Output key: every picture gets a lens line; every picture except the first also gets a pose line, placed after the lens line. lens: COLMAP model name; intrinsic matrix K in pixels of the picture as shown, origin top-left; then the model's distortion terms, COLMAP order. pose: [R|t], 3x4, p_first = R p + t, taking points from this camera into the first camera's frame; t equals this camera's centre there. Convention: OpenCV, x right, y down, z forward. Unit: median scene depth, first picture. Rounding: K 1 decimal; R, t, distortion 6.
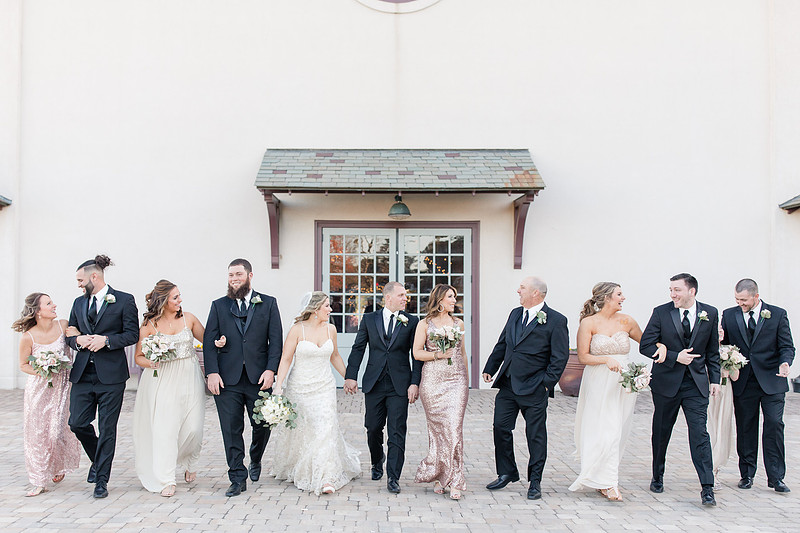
lens RADIAL K [[856.8, 0, 377.5], [0, 856.8, 296.0], [0, 0, 1]] dist [0.001008, 0.000691]
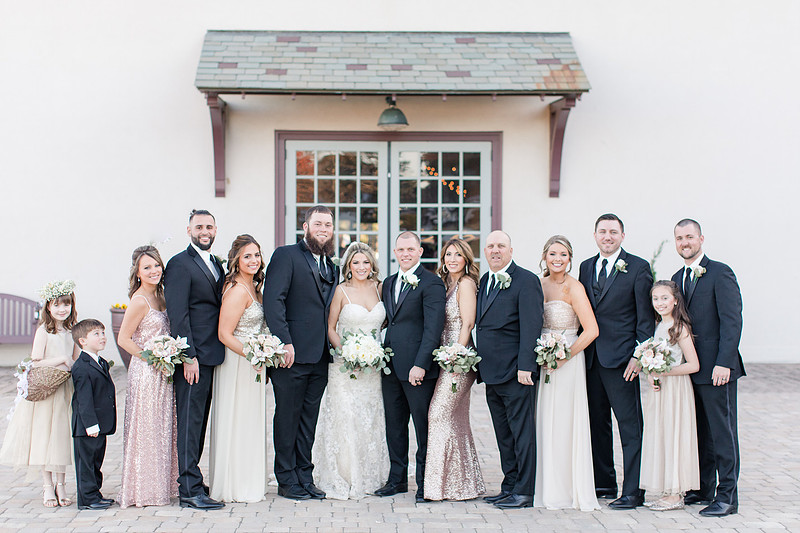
lens RADIAL K [[1377.8, 0, 400.0], [0, 1377.8, 266.5], [0, 0, 1]] dist [0.004862, 0.127568]
pose [[0.999170, -0.002621, 0.040658, -0.016000], [0.001007, 0.999212, 0.039675, -0.020225], [-0.040730, -0.039601, 0.998385, -0.172661]]
